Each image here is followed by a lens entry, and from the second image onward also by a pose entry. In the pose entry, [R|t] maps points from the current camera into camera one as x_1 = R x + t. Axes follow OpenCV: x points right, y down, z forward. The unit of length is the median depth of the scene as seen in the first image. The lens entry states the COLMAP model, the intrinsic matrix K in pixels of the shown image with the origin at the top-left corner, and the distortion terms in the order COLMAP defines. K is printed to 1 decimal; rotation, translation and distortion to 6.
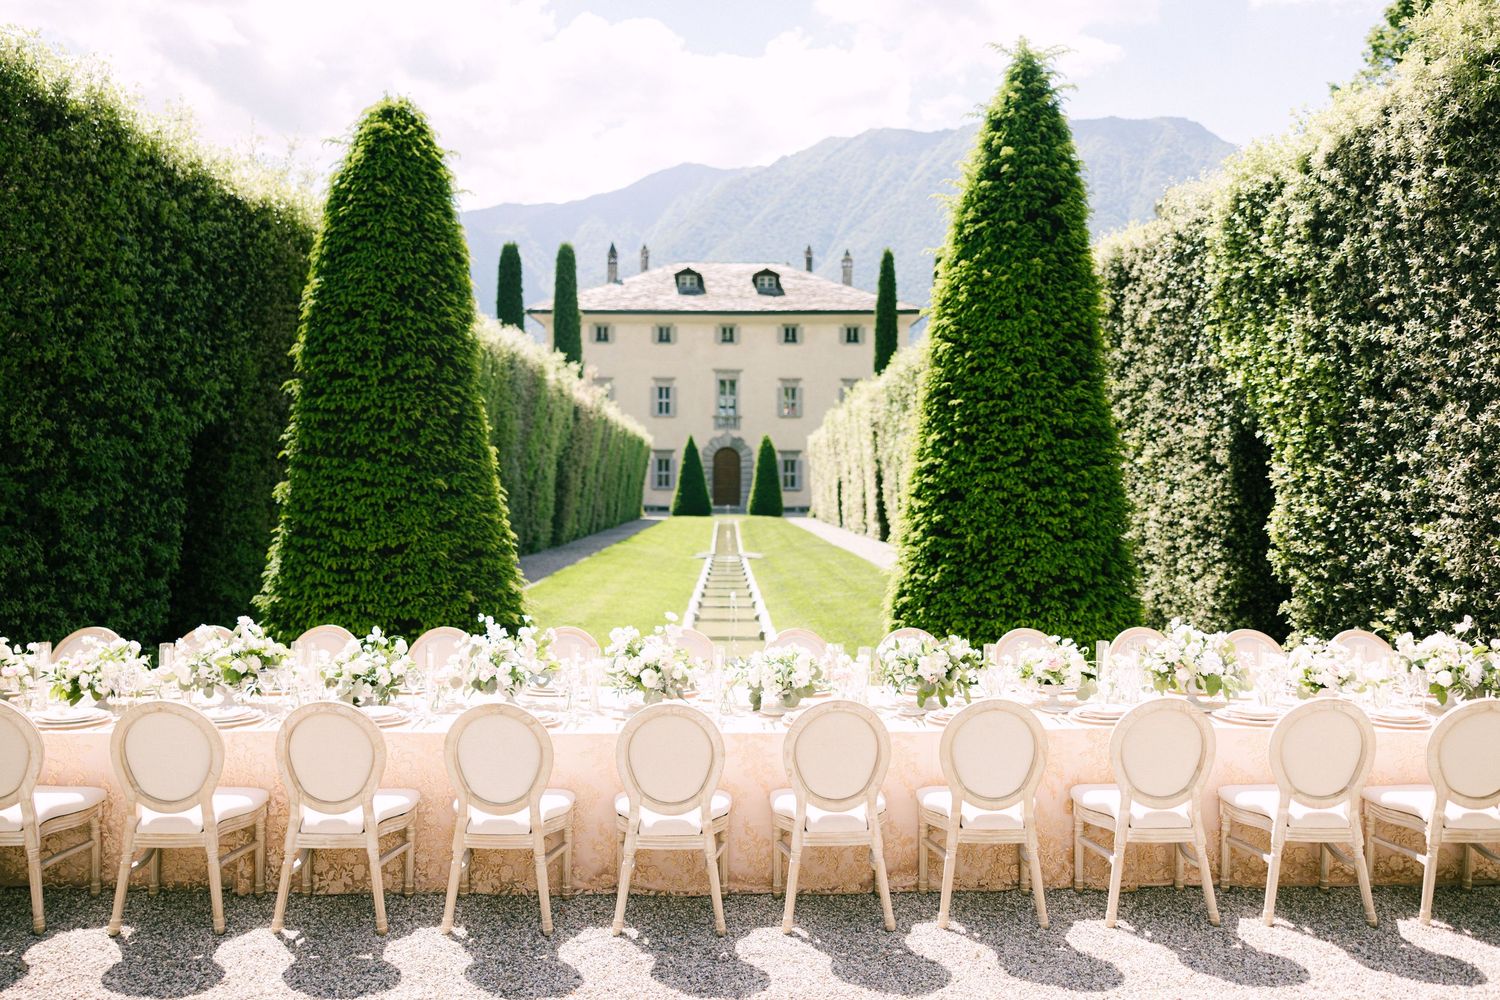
lens RADIAL K [[1104.9, 0, 752.3], [0, 1104.9, 499.2], [0, 0, 1]] dist [0.008325, 0.003167]
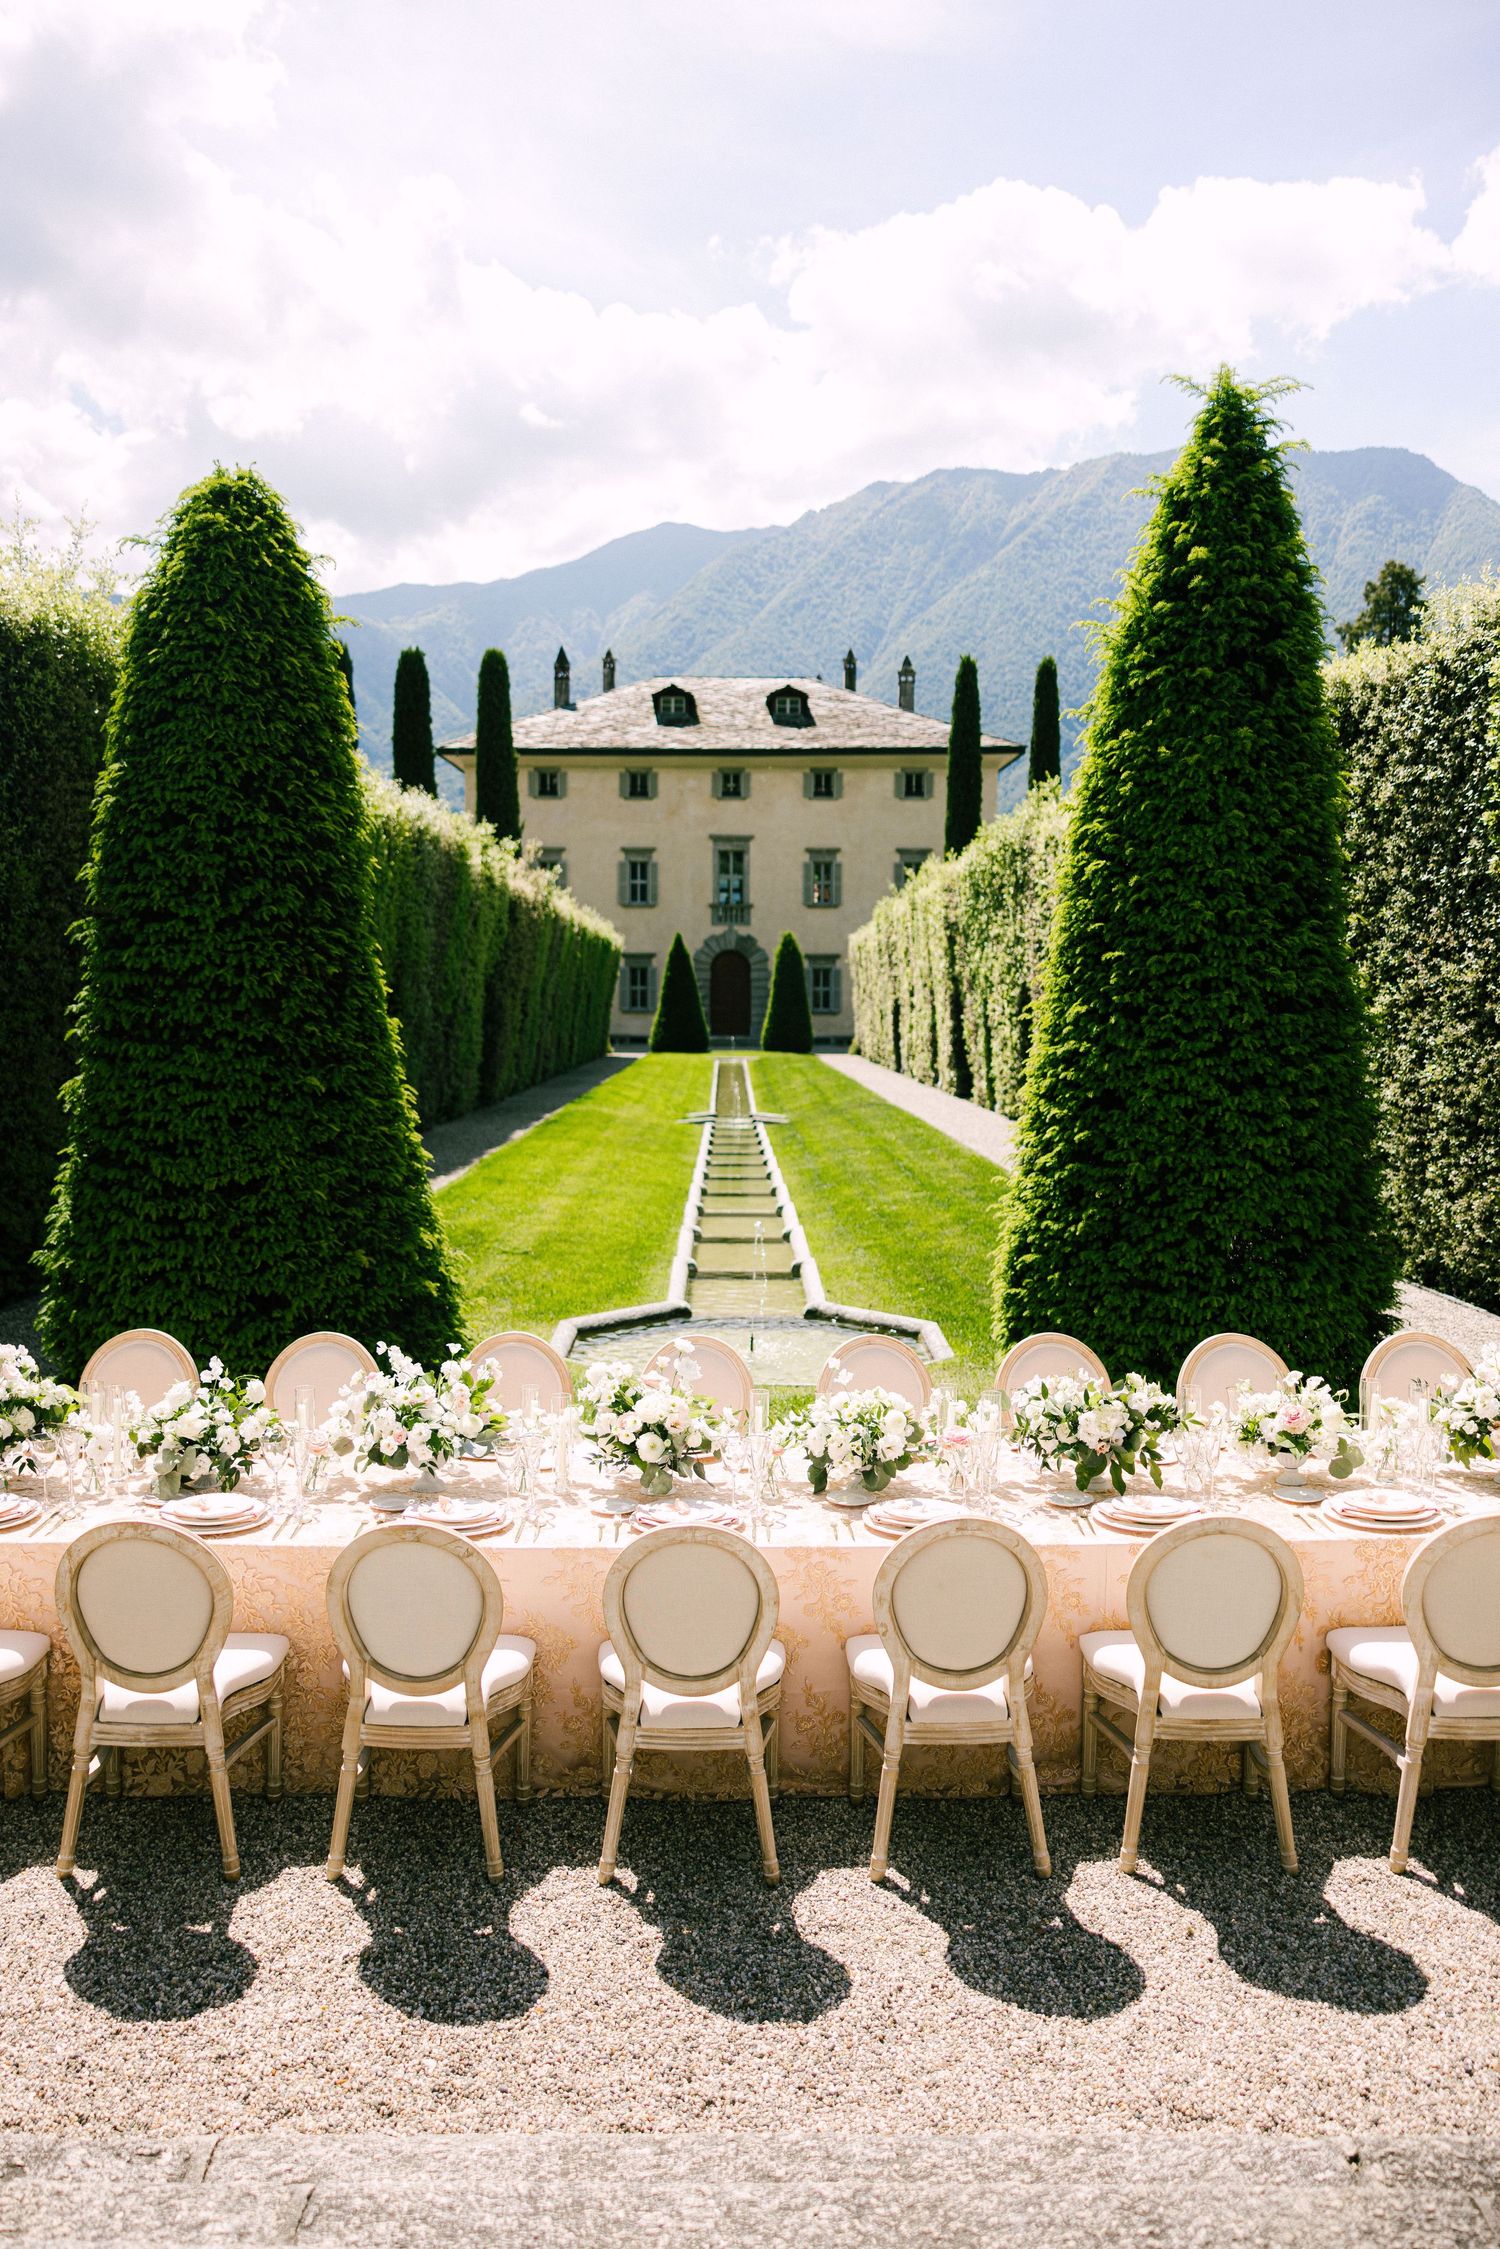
lens RADIAL K [[1585.5, 0, 742.3], [0, 1585.5, 1116.9], [0, 0, 1]] dist [0.012963, 0.003149]
pose [[0.999908, 0.000032, -0.013592, -0.018216], [0.000831, 0.997983, 0.063472, -0.052647], [0.013567, -0.063477, 0.997891, 0.072322]]
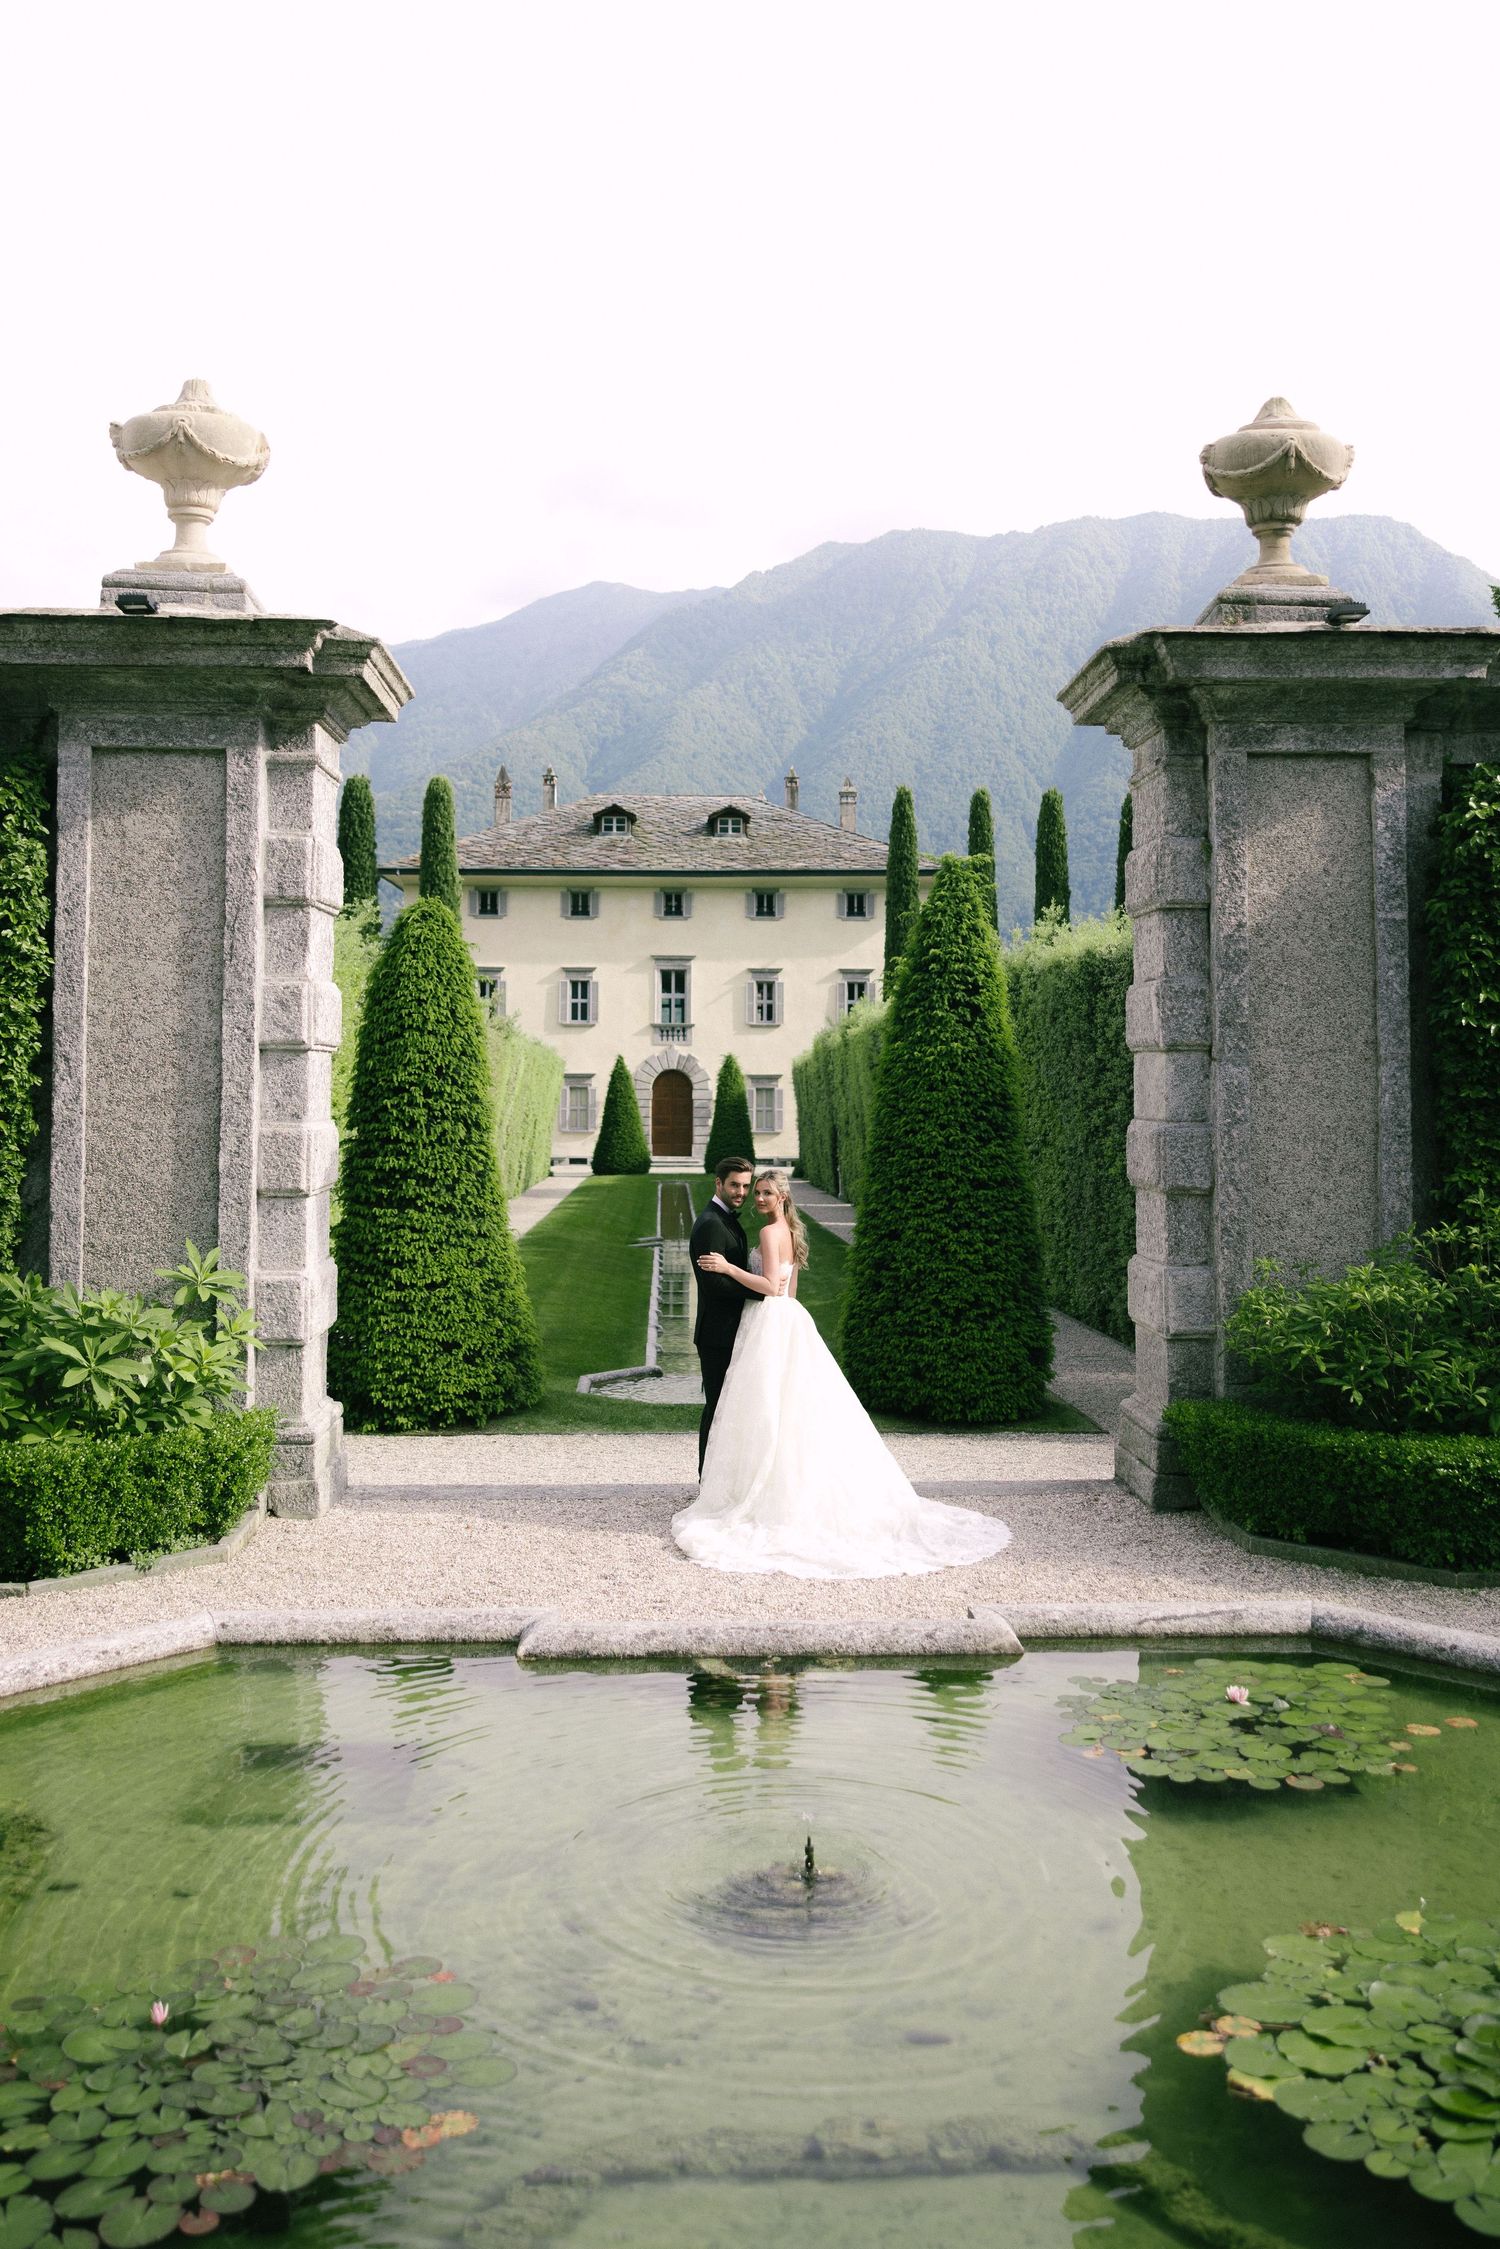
lens RADIAL K [[1811.0, 0, 758.3], [0, 1811.0, 1022.3], [0, 0, 1]] dist [-0.000168, 0.001913]
pose [[0.999561, -0.001979, 0.029567, -0.024411], [0.003592, 0.998501, -0.054622, -0.129770], [-0.029415, 0.054704, 0.998069, -1.007805]]
